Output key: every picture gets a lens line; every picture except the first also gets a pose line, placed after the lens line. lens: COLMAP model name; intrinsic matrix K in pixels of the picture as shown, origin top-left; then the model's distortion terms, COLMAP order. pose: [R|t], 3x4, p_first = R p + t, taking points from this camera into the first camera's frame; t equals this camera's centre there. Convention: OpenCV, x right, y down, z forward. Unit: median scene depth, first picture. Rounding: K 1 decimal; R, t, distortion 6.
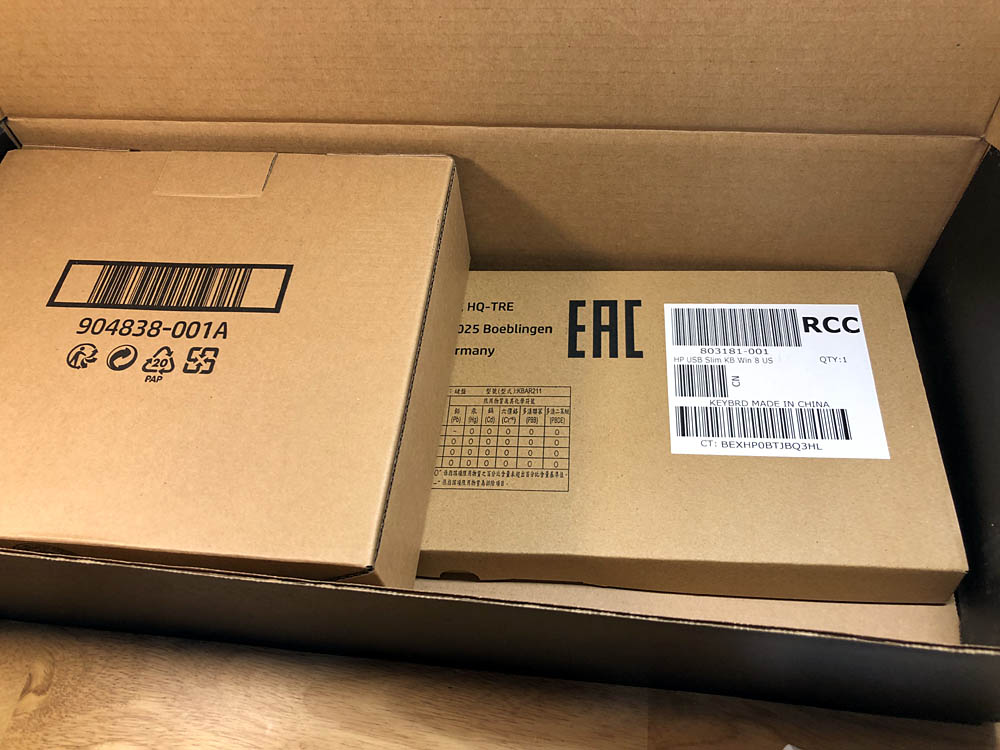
lens RADIAL K [[852.0, 0, 500.0], [0, 852.0, 375.0], [0, 0, 1]] dist [-0.014987, 0.046965]
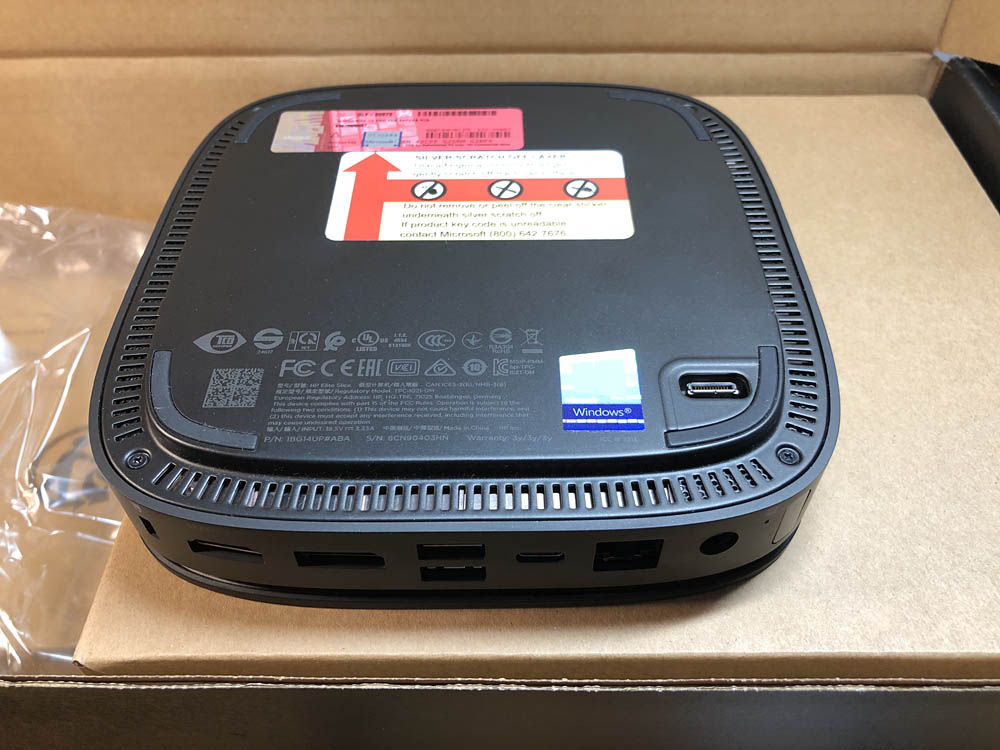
lens RADIAL K [[852.0, 0, 500.0], [0, 852.0, 375.0], [0, 0, 1]] dist [-0.014987, 0.046965]
pose [[0.990241, -0.037741, 0.134160, 0.037500], [0.058335, 0.986494, -0.153059, 0.118757], [-0.126572, 0.159392, 0.979068, 0.304555]]
